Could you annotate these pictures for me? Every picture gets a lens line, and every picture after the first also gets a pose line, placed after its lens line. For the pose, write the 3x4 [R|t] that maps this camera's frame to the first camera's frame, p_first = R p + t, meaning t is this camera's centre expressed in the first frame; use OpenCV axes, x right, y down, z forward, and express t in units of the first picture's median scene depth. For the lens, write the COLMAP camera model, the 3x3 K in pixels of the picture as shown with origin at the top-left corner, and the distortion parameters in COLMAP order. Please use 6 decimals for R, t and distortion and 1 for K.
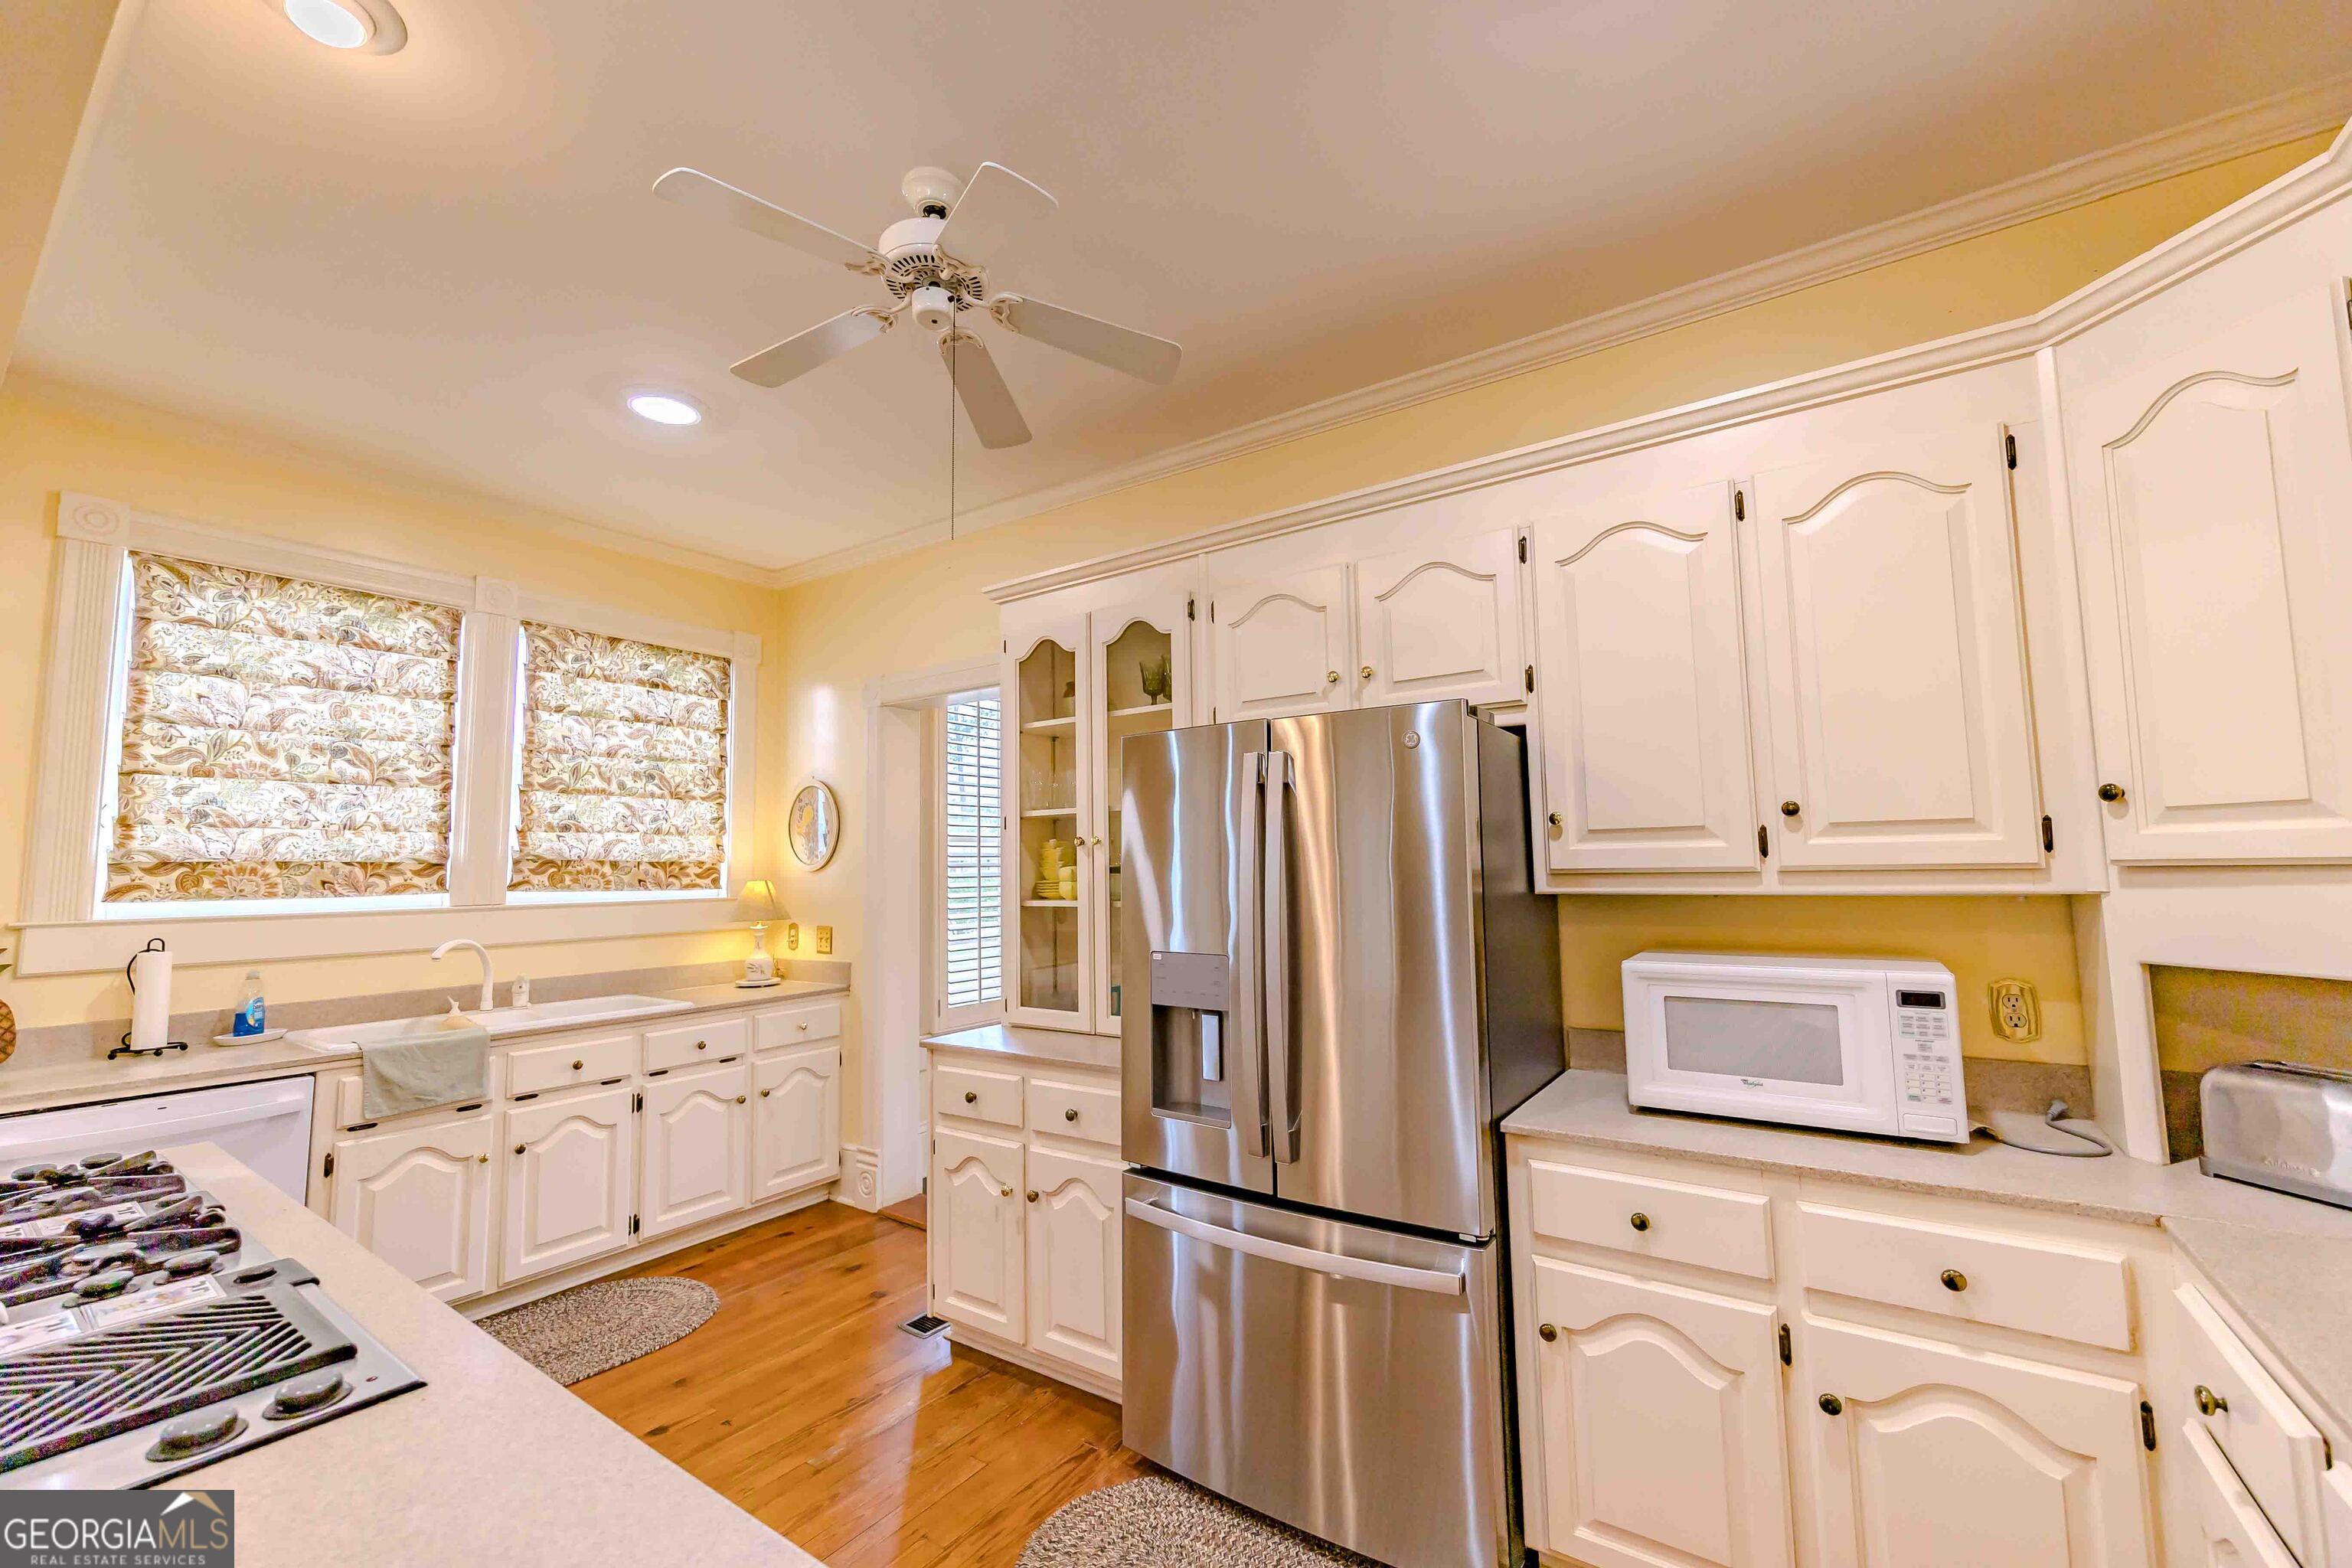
lens RADIAL K [[933.7, 0, 1199.2], [0, 933.7, 784.2], [0, 0, 1]] dist [-0.003022, -0.000145]
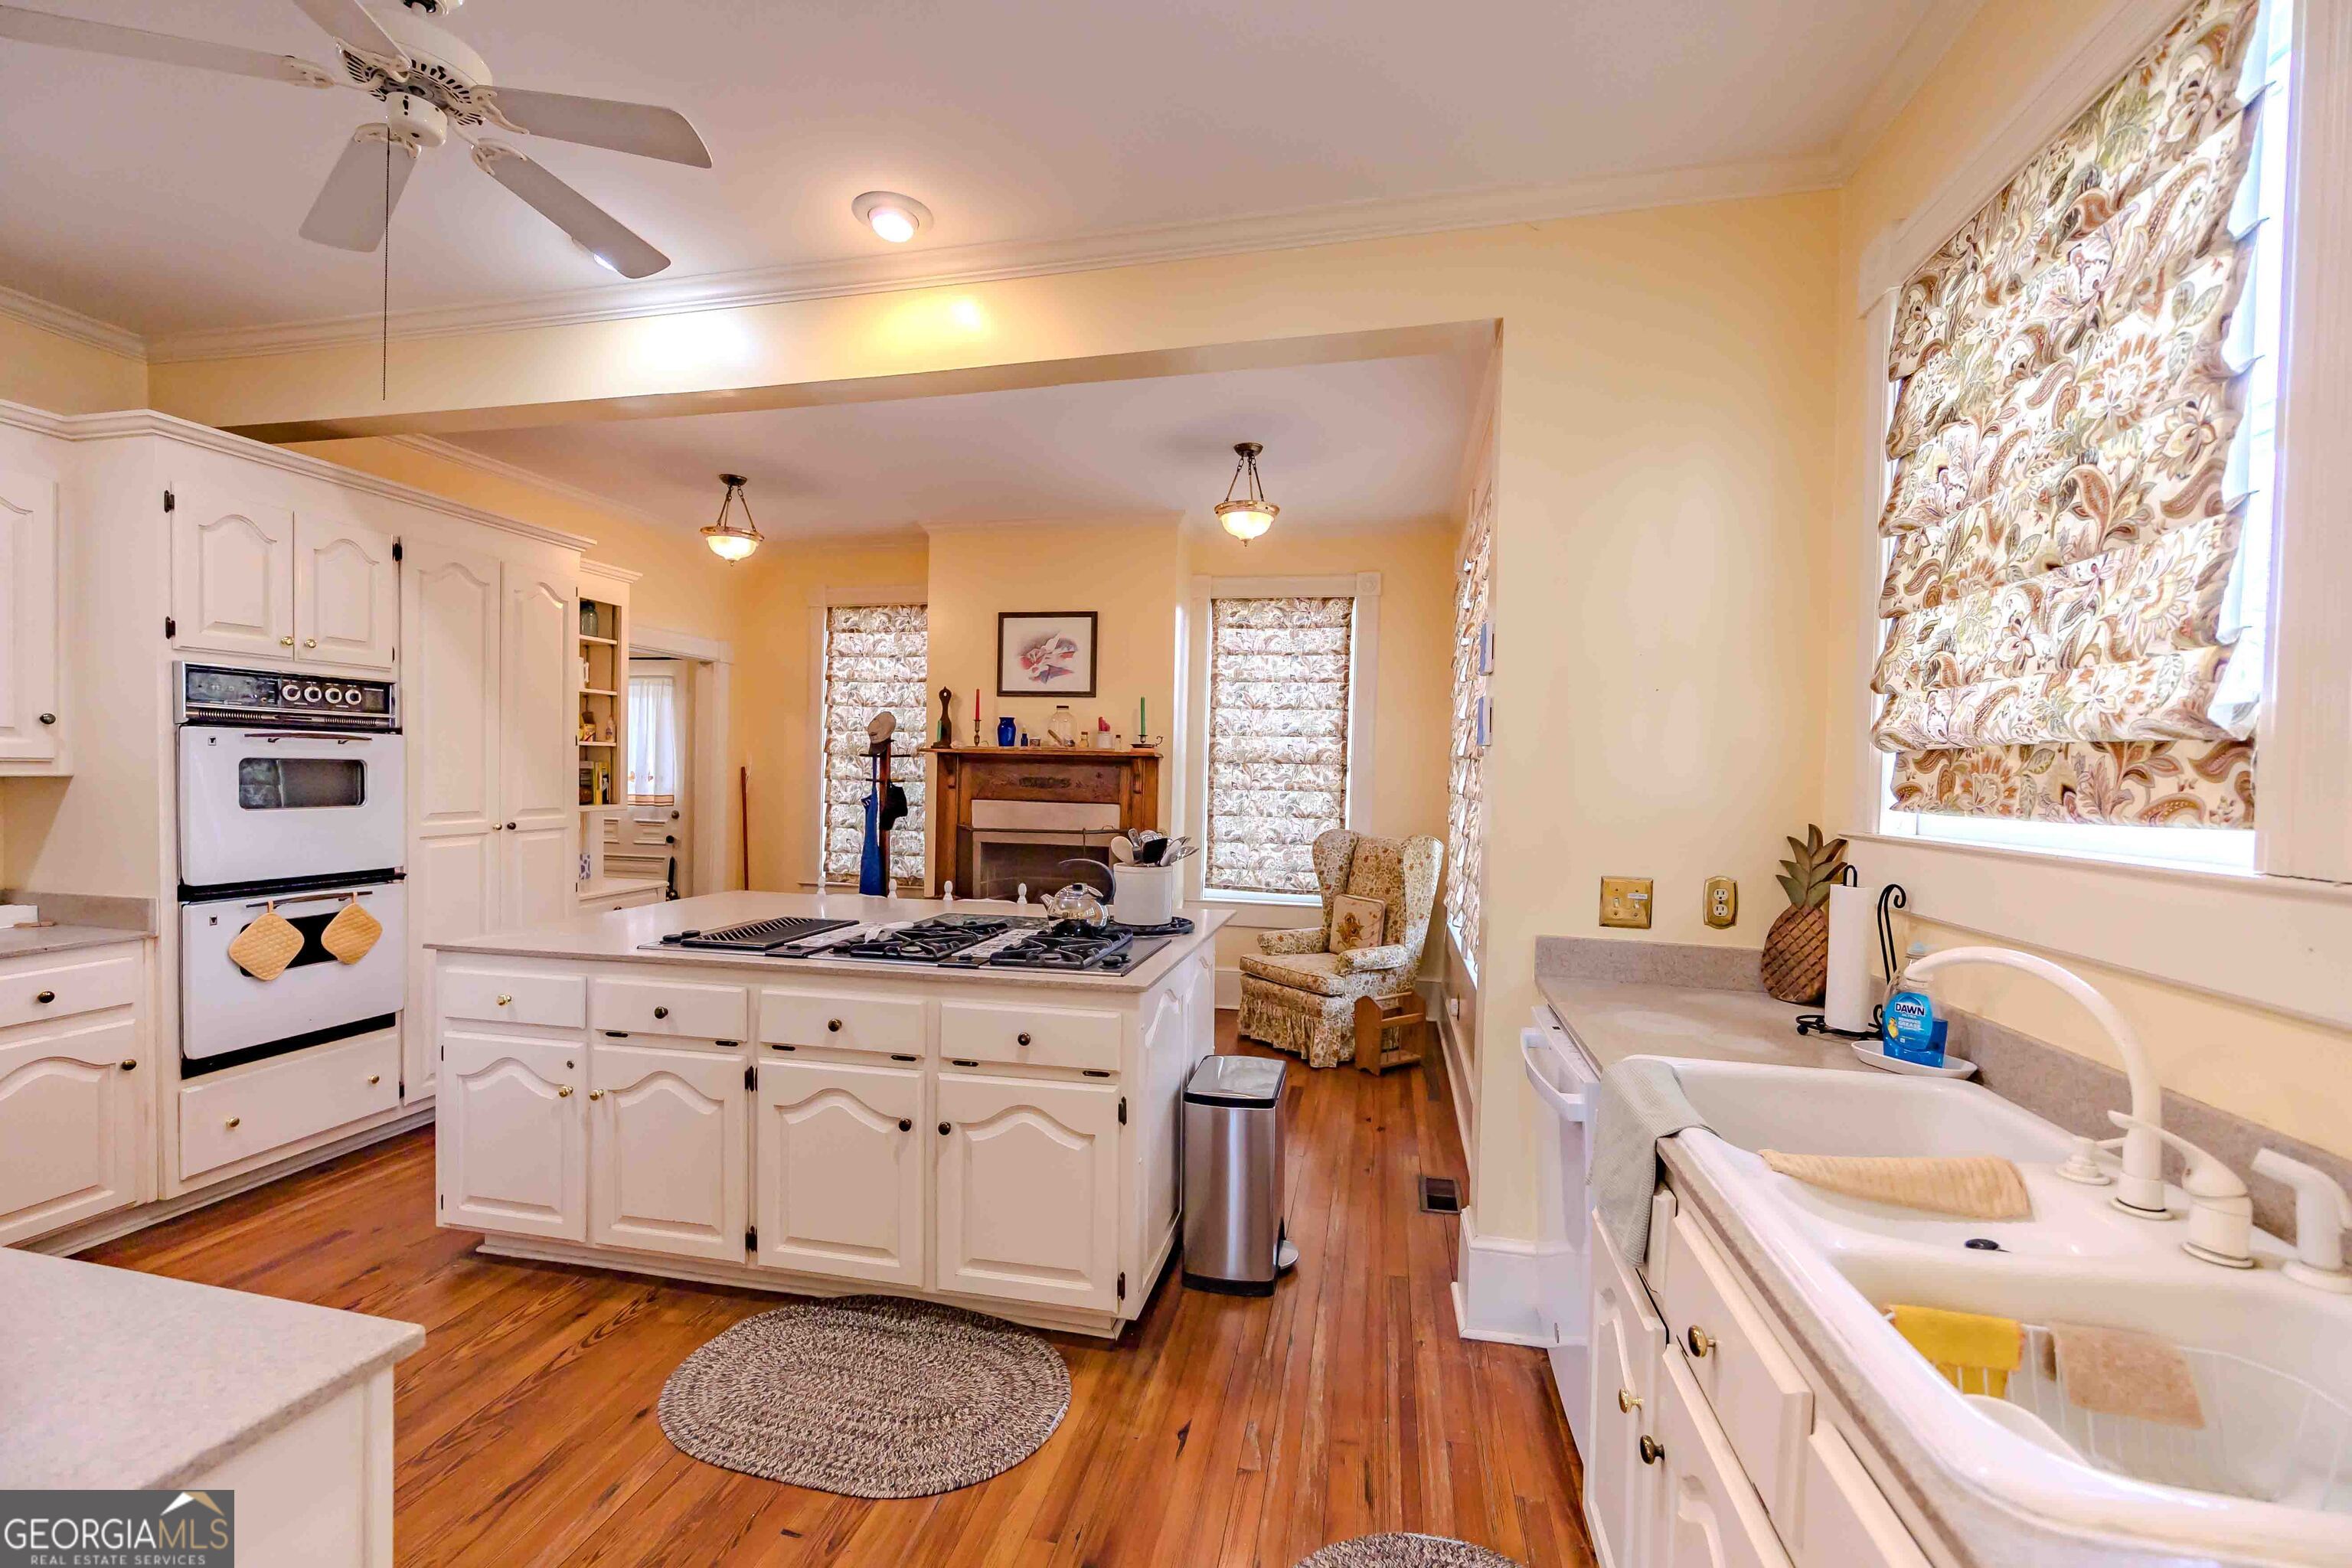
lens RADIAL K [[971.3, 0, 1174.2], [0, 971.3, 789.0], [0, 0, 1]] dist [0.004067, 0.000568]
pose [[-0.926879, 0.005458, -0.375319, -0.355940], [0.031414, 0.997514, -0.063074, 0.119546], [0.374042, -0.070253, -0.924747, 1.249150]]
